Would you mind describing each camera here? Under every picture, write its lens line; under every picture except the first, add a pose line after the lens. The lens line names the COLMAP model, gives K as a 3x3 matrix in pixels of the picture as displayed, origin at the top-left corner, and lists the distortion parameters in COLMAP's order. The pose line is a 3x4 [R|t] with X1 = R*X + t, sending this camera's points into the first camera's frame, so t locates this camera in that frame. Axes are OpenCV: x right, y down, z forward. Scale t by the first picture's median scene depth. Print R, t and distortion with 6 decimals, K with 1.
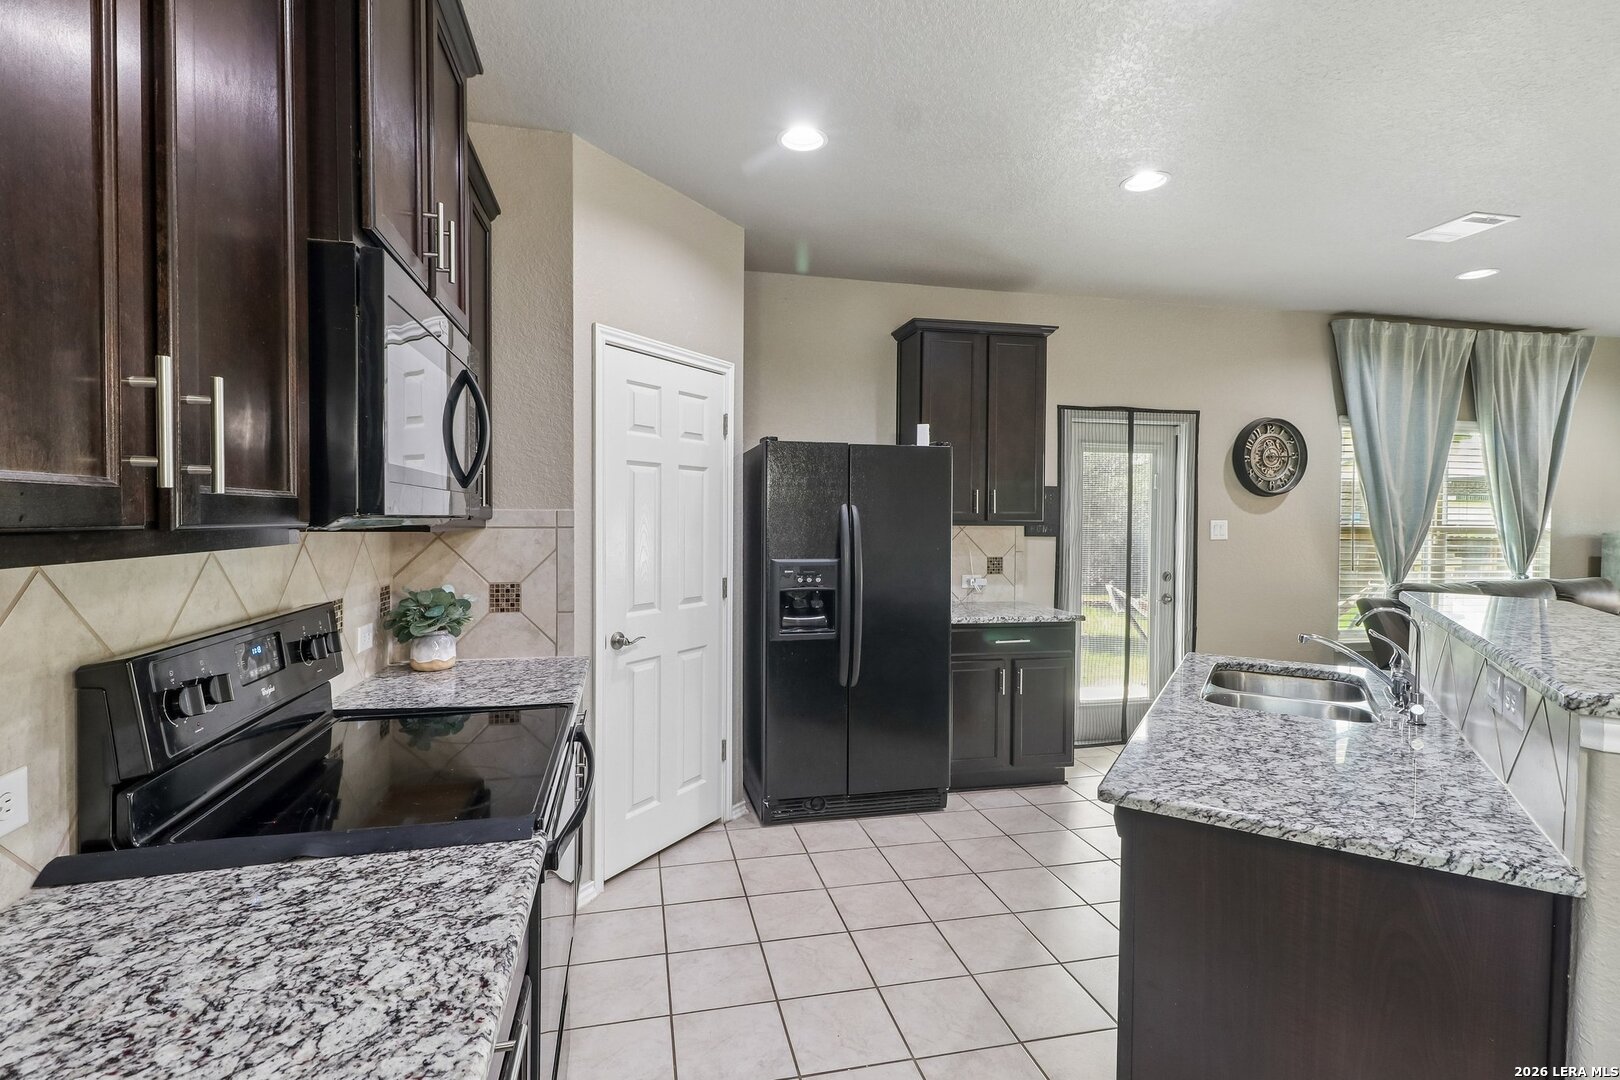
lens RADIAL K [[751.5, 0, 789.2], [0, 751.5, 531.0], [0, 0, 1]] dist [0.002239, 0.000251]
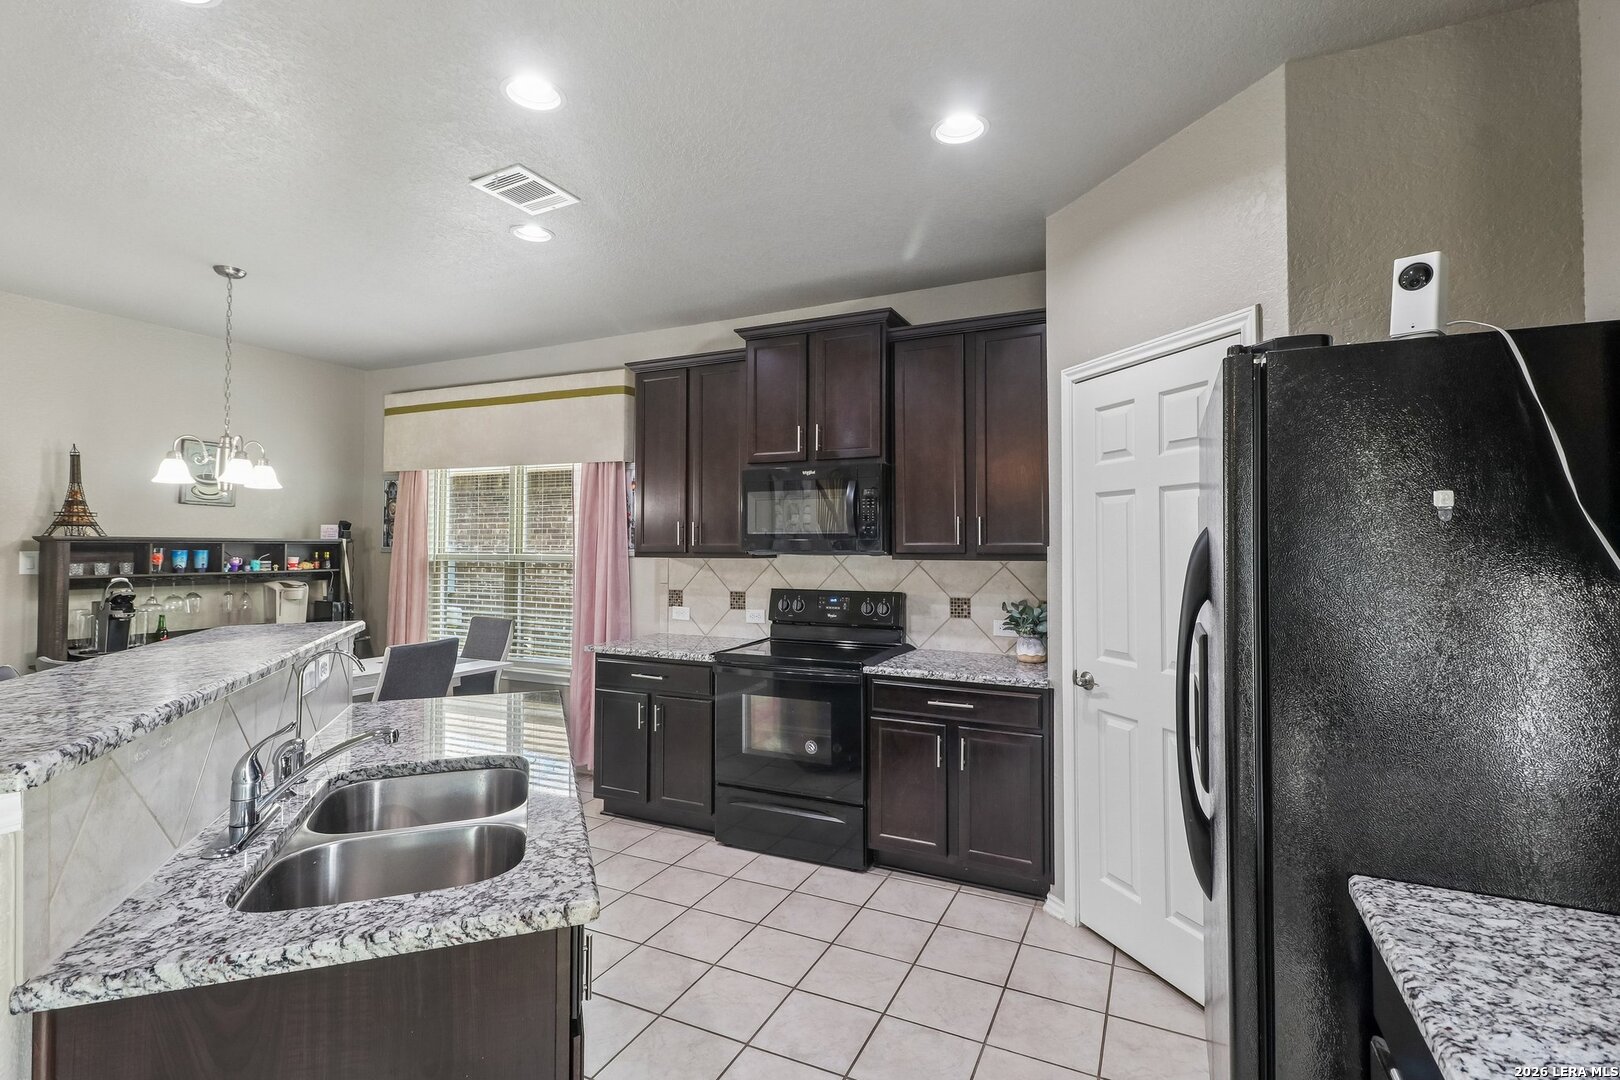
lens RADIAL K [[751.5, 0, 789.2], [0, 751.5, 531.0], [0, 0, 1]] dist [0.002239, 0.000251]
pose [[-0.621217, -0.024671, -0.783250, 0.815069], [-0.019728, 0.999680, -0.015841, -0.022899], [0.783390, 0.005612, -0.621505, 1.383332]]
